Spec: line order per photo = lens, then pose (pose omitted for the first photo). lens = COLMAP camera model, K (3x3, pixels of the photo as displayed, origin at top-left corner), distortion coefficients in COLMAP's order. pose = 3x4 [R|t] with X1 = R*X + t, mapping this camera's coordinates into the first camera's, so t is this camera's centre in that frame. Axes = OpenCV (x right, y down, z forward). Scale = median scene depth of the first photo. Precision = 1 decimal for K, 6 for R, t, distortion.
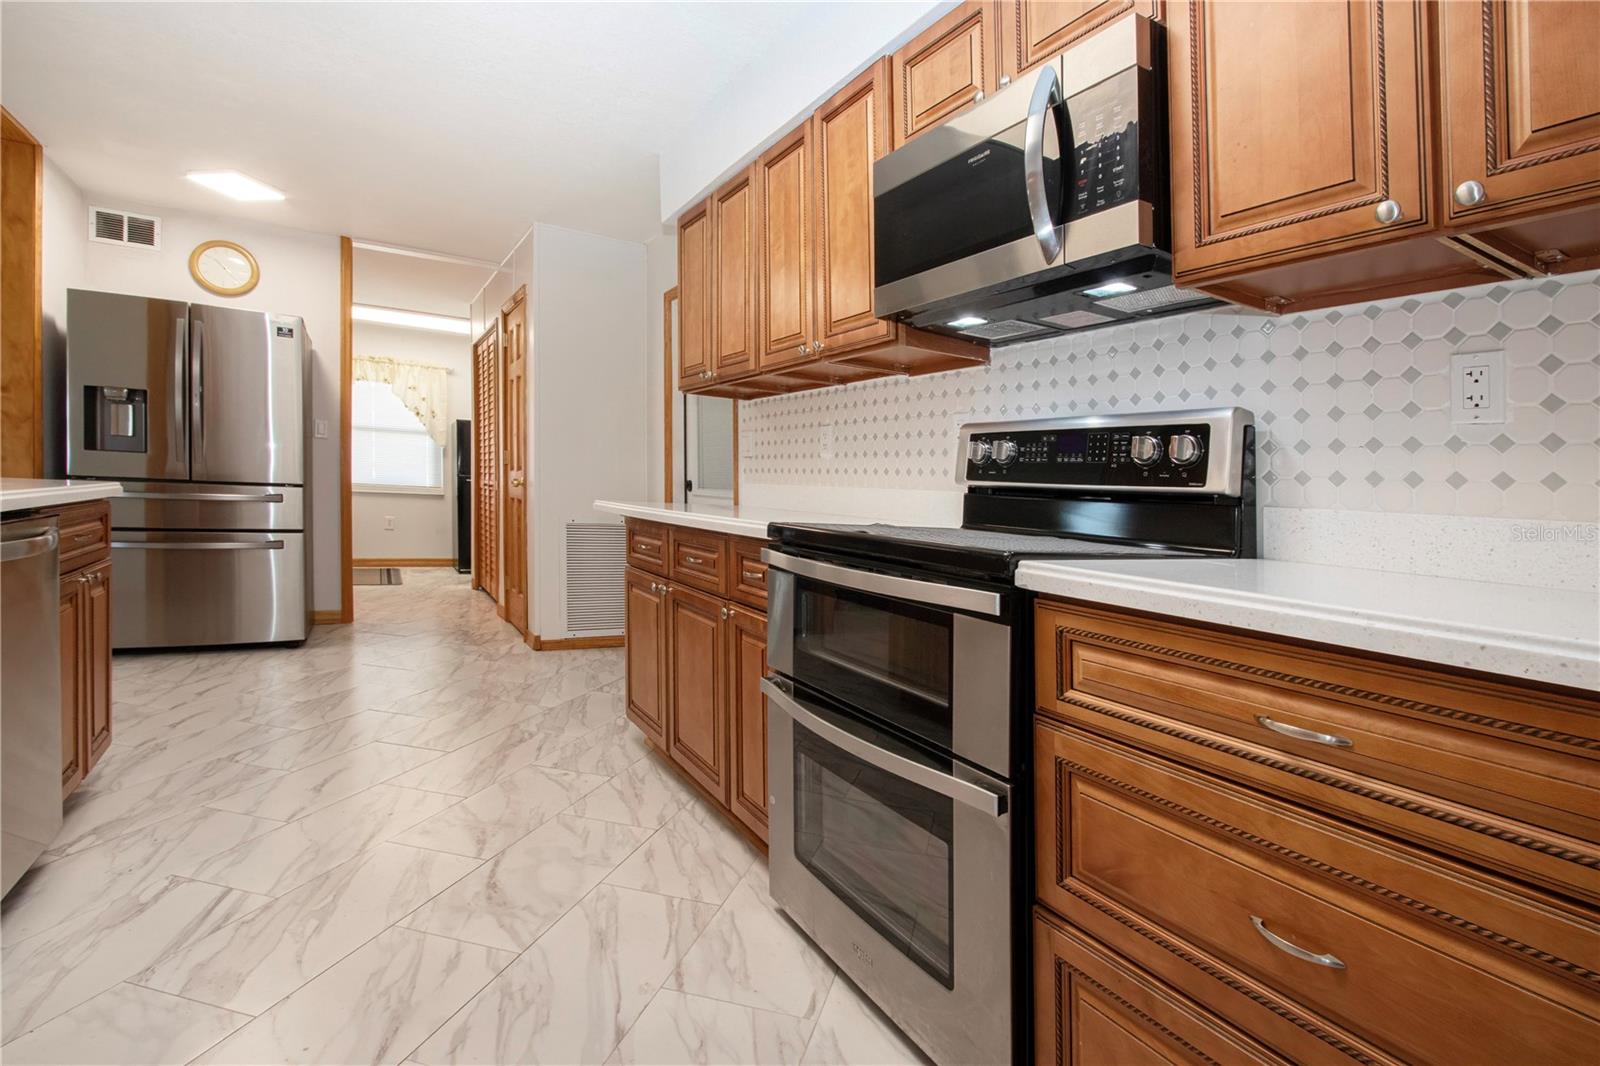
lens RADIAL K [[792.4, 0, 864.6], [0, 792.4, 493.0], [0, 0, 1]] dist [-0.013939, 0.003710]
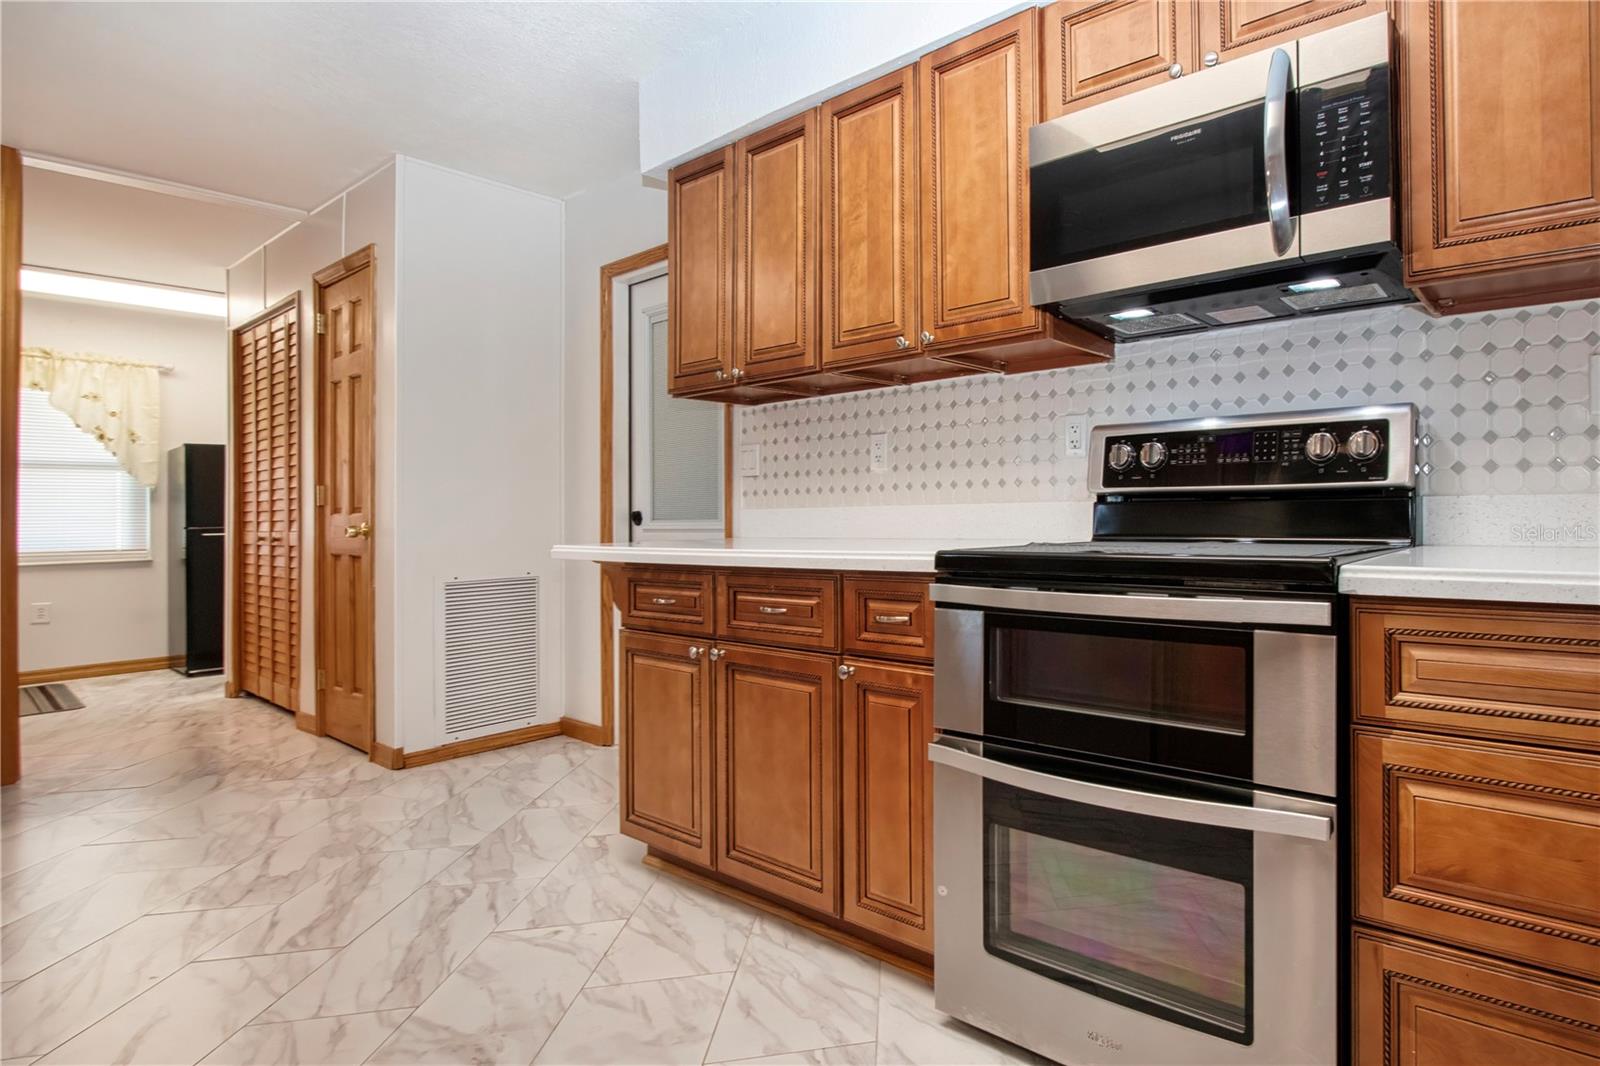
lens RADIAL K [[862.5, 0, 958.2], [0, 862.5, 496.8], [0, 0, 1]] dist [-0.008549, 0.001403]
pose [[0.907621, -0.056799, 0.415930, -0.447256], [0.061858, 0.998084, 0.001315, -0.018376], [-0.415208, 0.024535, 0.909396, 0.171804]]
